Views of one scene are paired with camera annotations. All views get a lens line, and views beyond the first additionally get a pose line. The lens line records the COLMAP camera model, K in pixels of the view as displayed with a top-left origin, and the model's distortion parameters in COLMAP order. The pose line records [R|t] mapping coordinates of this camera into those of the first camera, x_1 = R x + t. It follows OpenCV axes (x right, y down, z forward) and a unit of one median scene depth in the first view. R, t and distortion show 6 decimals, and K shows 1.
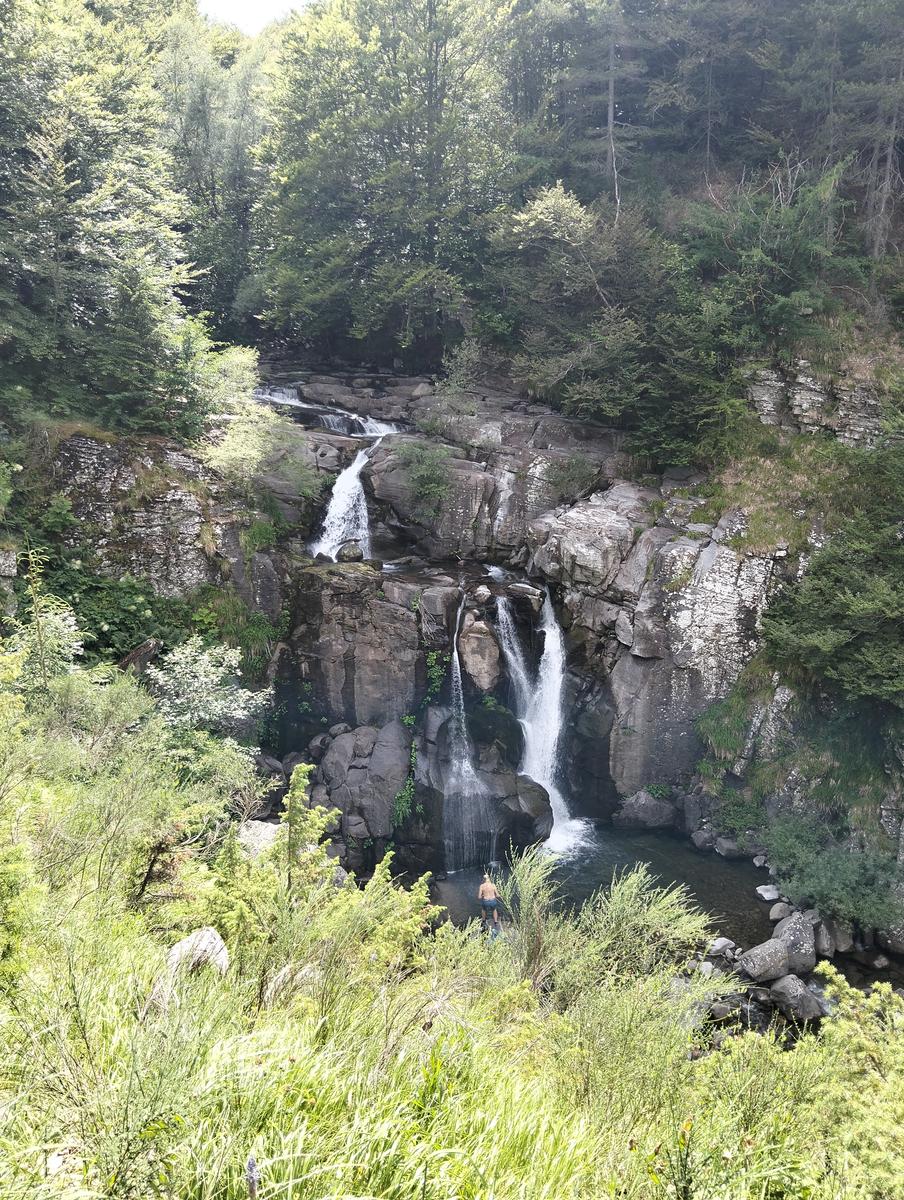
lens RADIAL K [[915.5, 0, 452.9], [0, 915.5, 600.6], [0, 0, 1]] dist [0.054575, -0.020398]
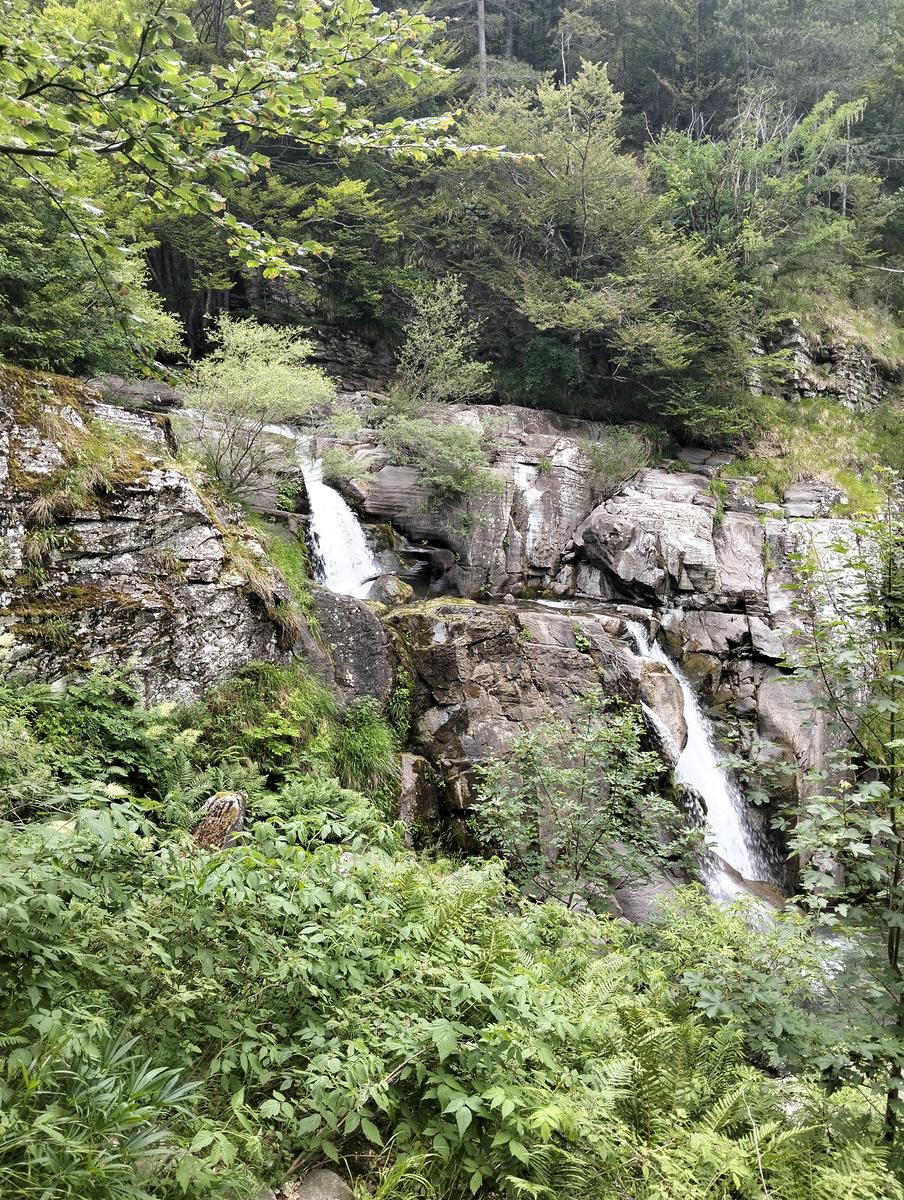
lens RADIAL K [[915.5, 0, 451.7], [0, 915.5, 600.5], [0, 0, 1]] dist [0.054575, -0.020398]
pose [[0.795592, -0.118925, 0.594046, -0.460252], [0.224448, 0.968629, -0.106685, 0.023970], [-0.562722, 0.218210, 0.797326, 0.559950]]
